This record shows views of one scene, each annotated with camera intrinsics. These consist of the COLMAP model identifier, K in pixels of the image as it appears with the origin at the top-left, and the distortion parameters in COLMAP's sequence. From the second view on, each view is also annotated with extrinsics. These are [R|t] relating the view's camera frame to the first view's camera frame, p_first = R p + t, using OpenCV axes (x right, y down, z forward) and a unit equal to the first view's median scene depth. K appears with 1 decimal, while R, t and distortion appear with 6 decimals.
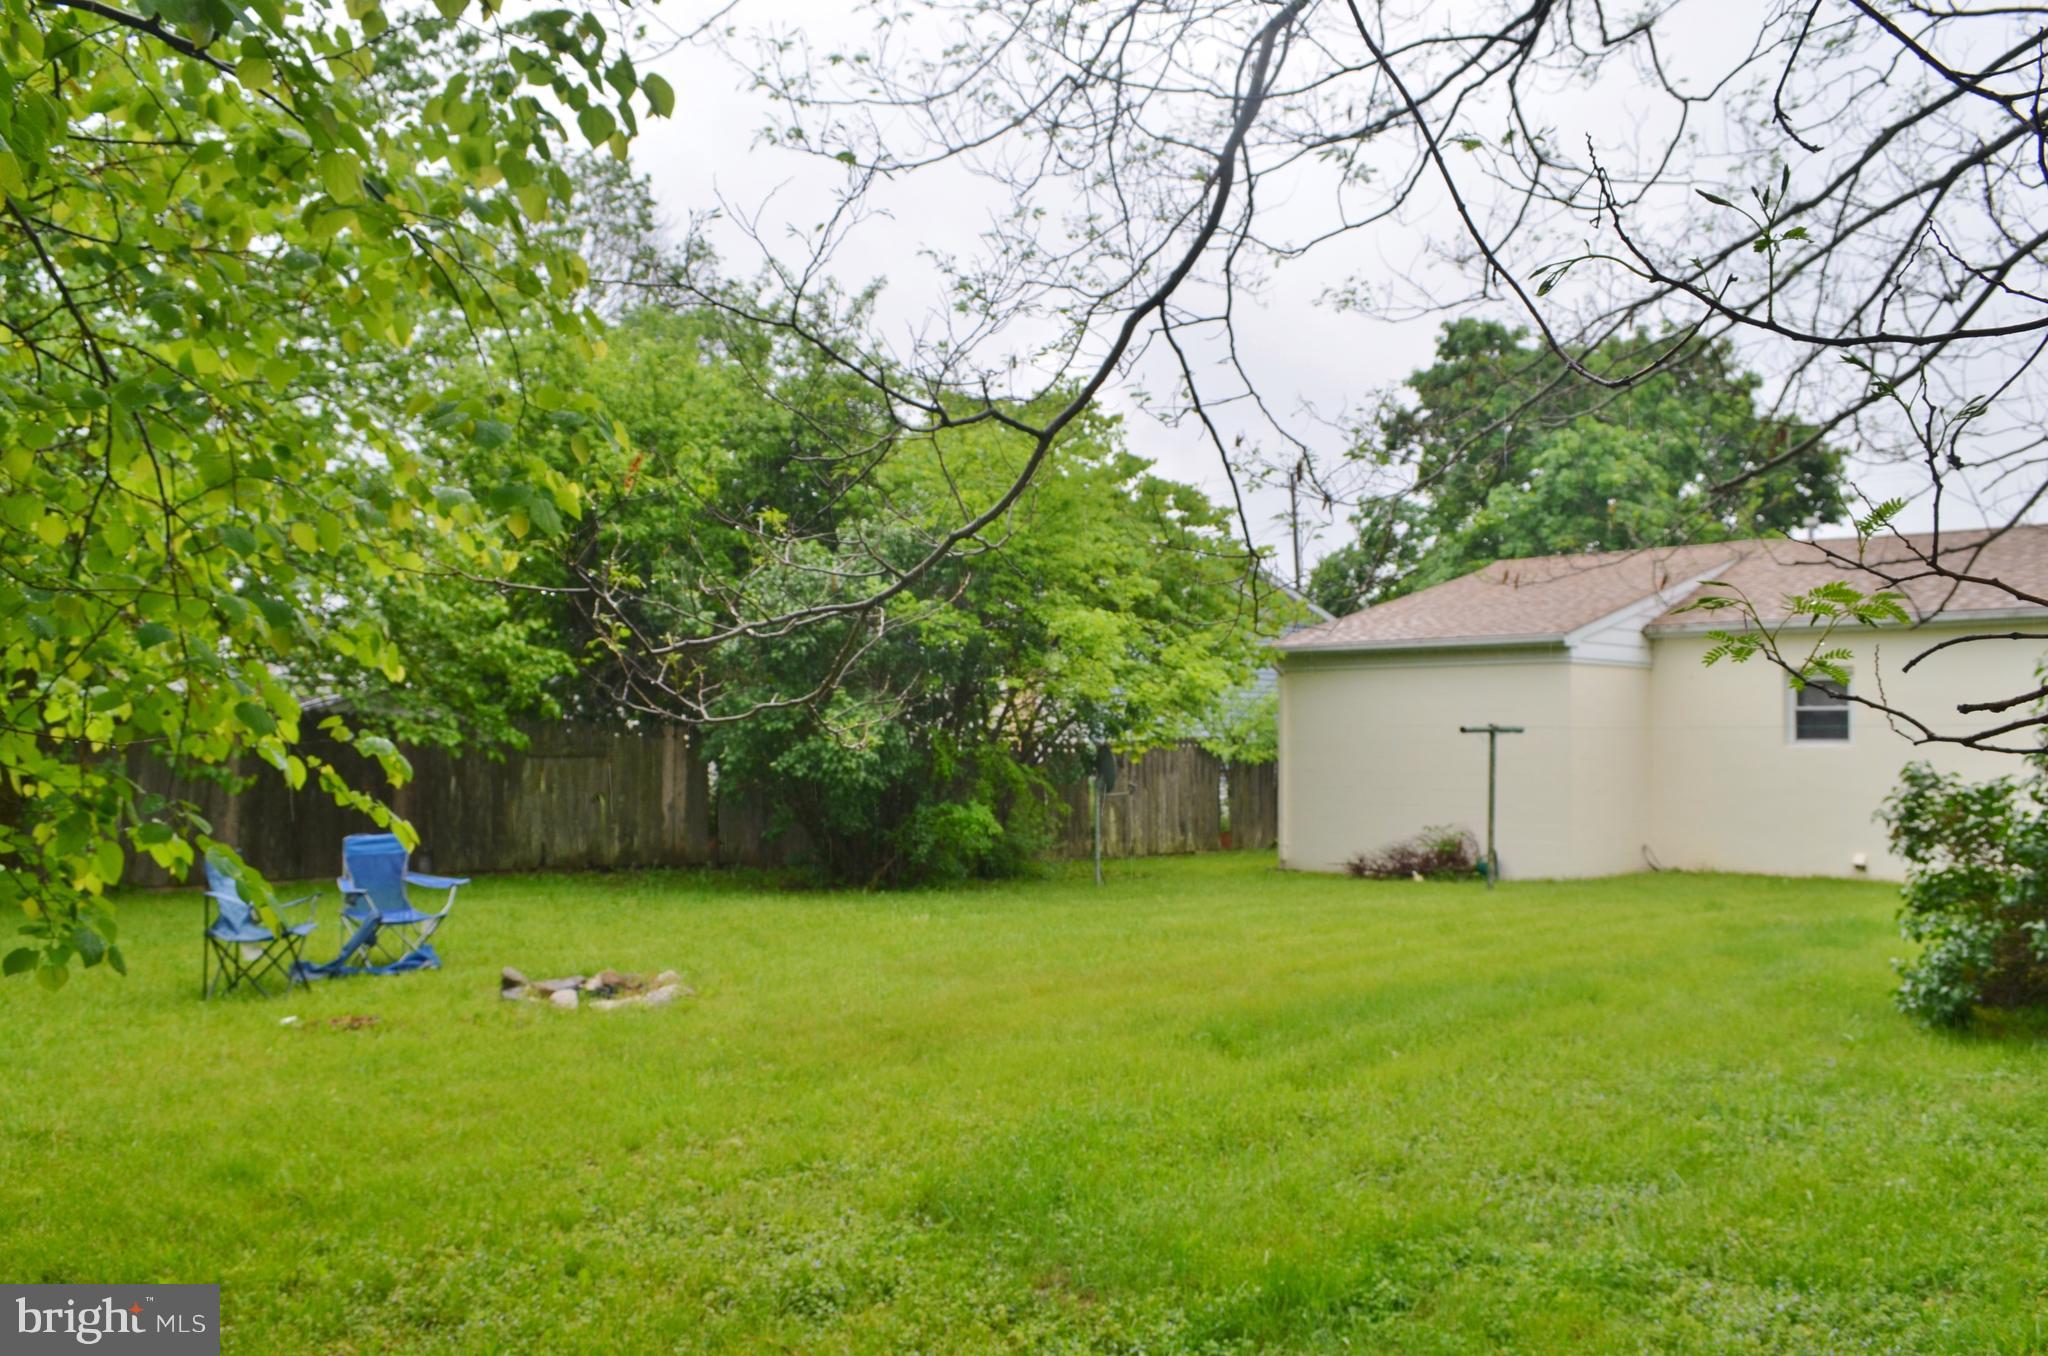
lens RADIAL K [[1551.8, 0, 1024.0], [0, 1551.8, 678.0], [0, 0, 1]] dist [-0.038578, 0.006919]
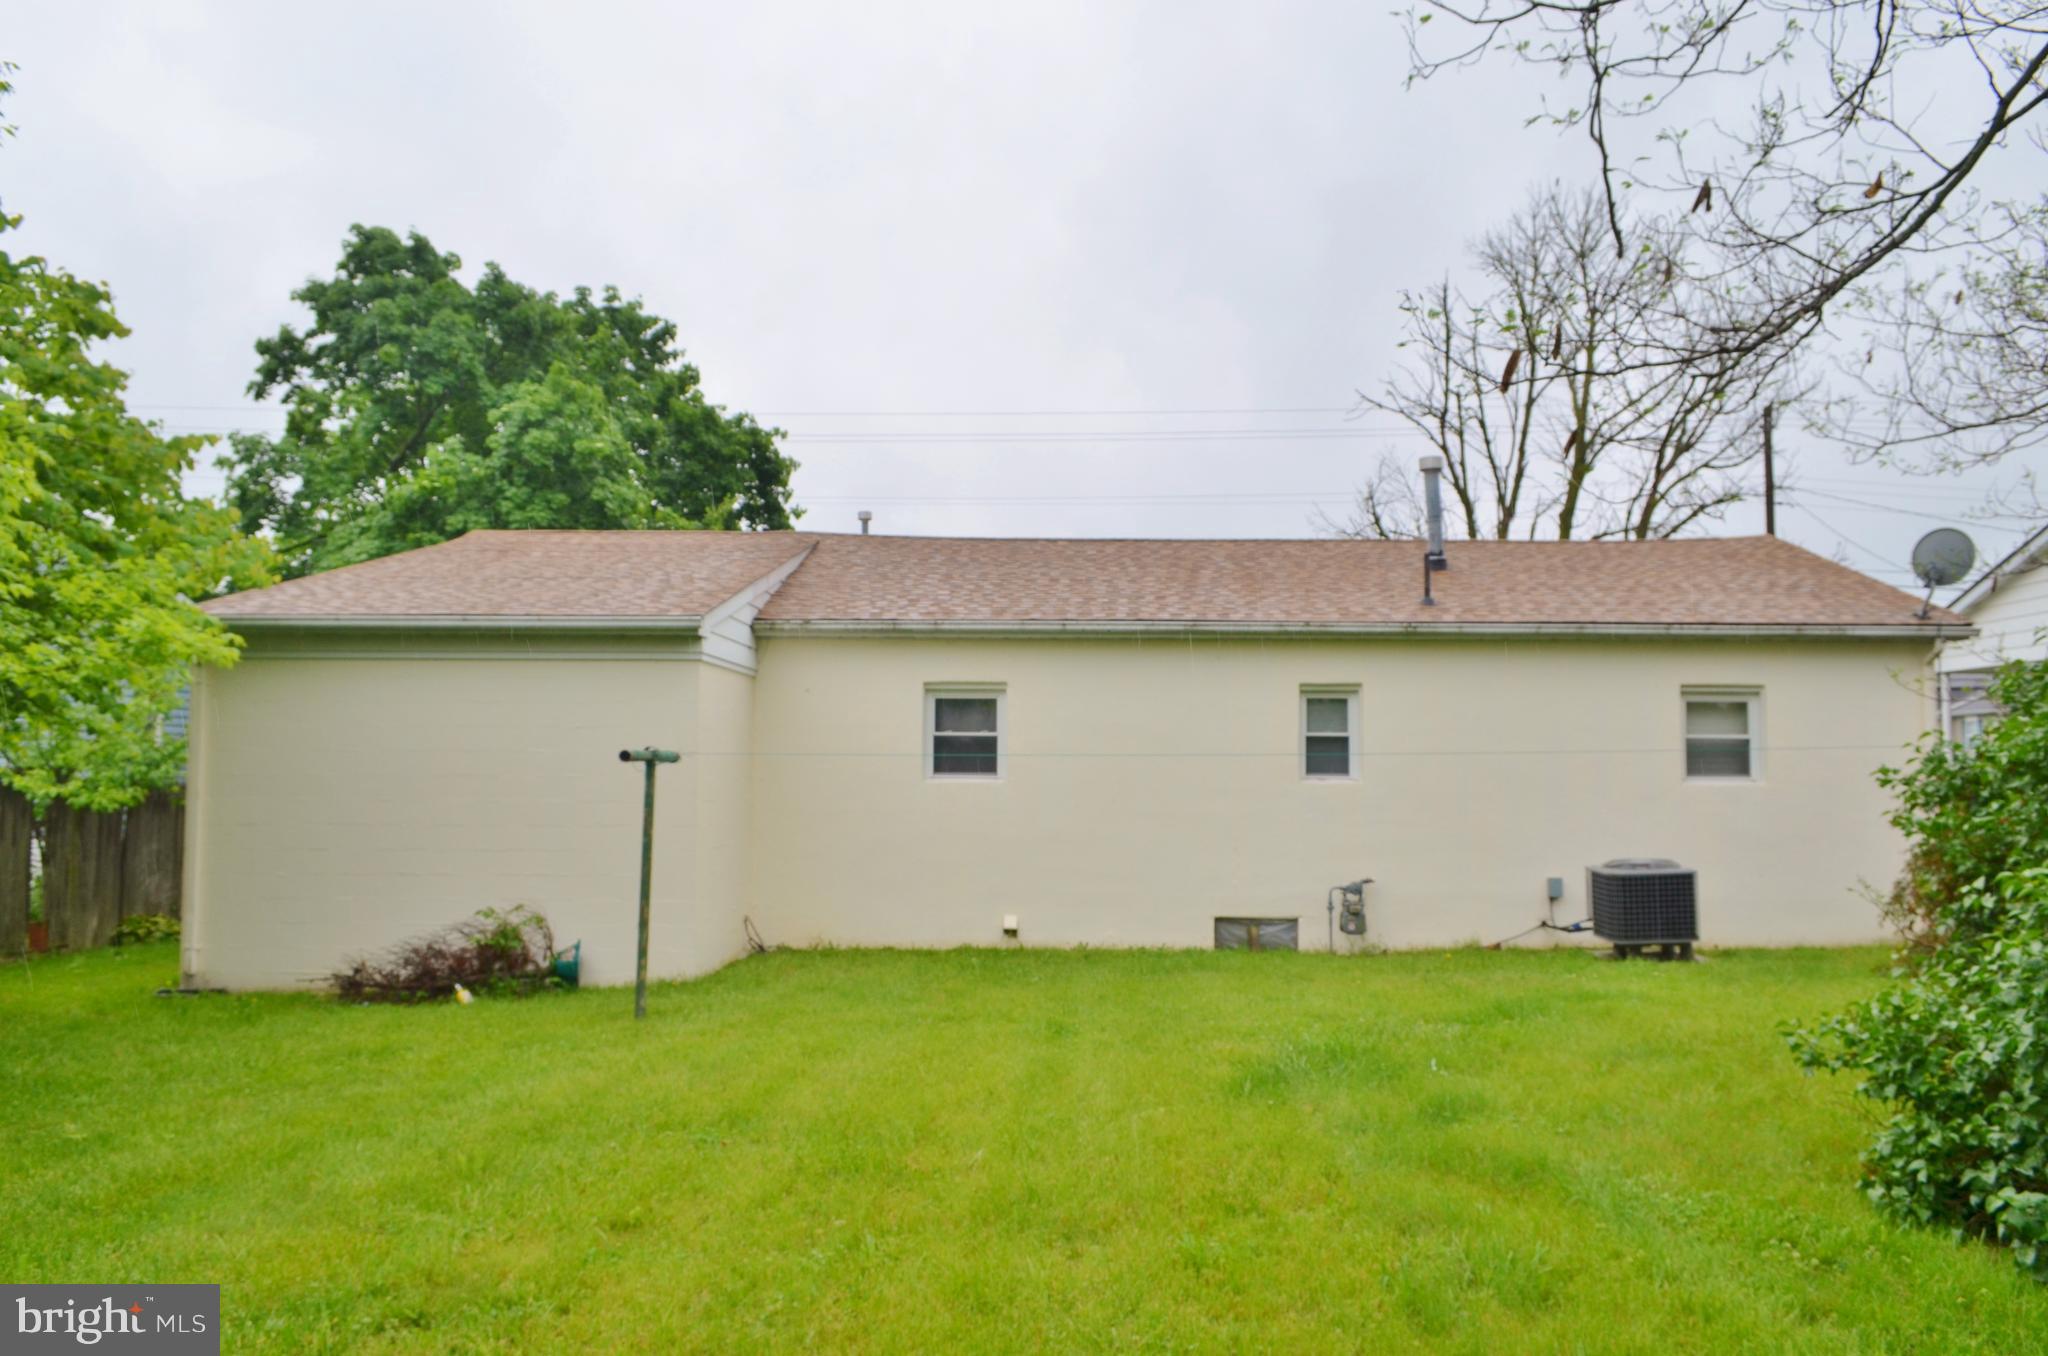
lens RADIAL K [[1551.8, 0, 1024.0], [0, 1551.8, 678.0], [0, 0, 1]] dist [-0.038578, 0.006919]
pose [[0.713281, 0.042474, 0.699590, -0.023694], [-0.026858, 0.999085, -0.033274, 0.016393], [-0.700364, 0.004944, 0.713769, 0.399086]]
